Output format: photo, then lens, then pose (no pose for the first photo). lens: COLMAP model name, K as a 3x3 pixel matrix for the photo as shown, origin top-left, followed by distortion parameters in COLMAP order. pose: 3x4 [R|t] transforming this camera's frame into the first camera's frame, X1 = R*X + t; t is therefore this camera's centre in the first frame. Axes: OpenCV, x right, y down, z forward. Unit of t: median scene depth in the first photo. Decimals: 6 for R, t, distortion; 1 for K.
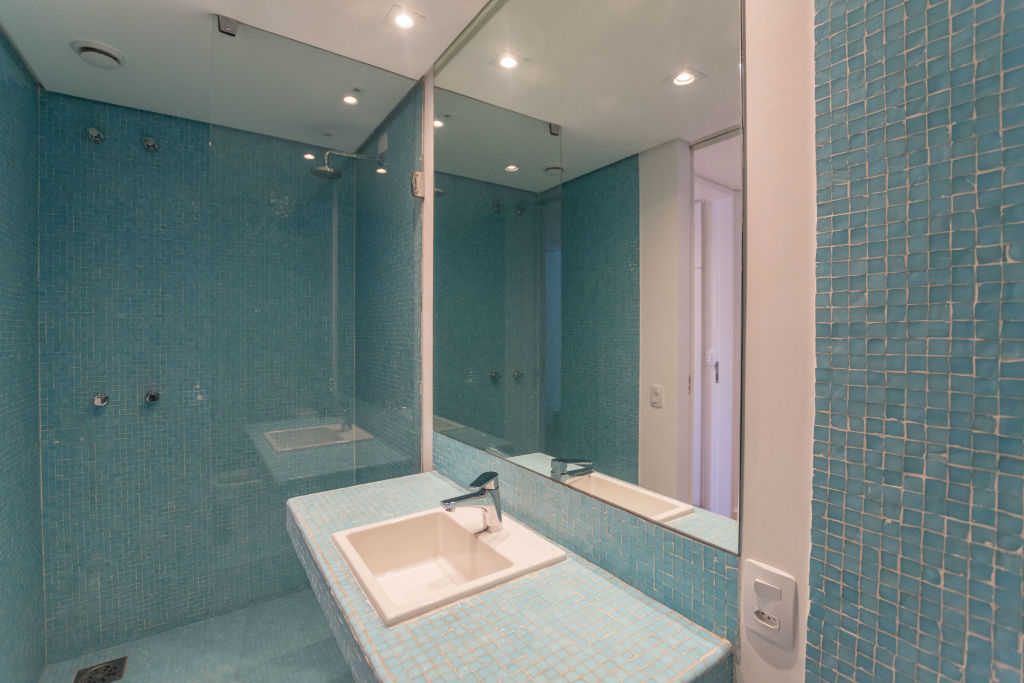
lens RADIAL K [[459.8, 0, 513.0], [0, 459.8, 337.9], [0, 0, 1]] dist [-0.026344, 0.003966]
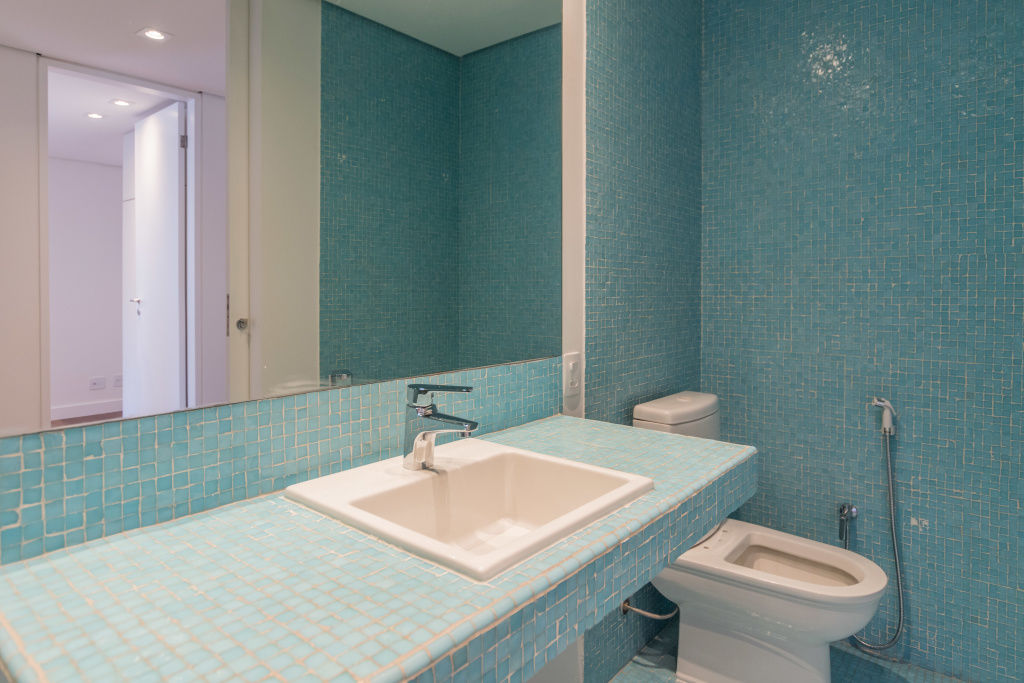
lens RADIAL K [[610.5, 0, 514.3], [0, 610.5, 287.0], [0, 0, 1]] dist [-0.001719, -0.000044]
pose [[-0.269704, -0.004612, 0.962932, -1.784395], [0.008723, 0.999936, 0.007233, 0.265420], [-0.962904, 0.010351, -0.269647, 2.047281]]
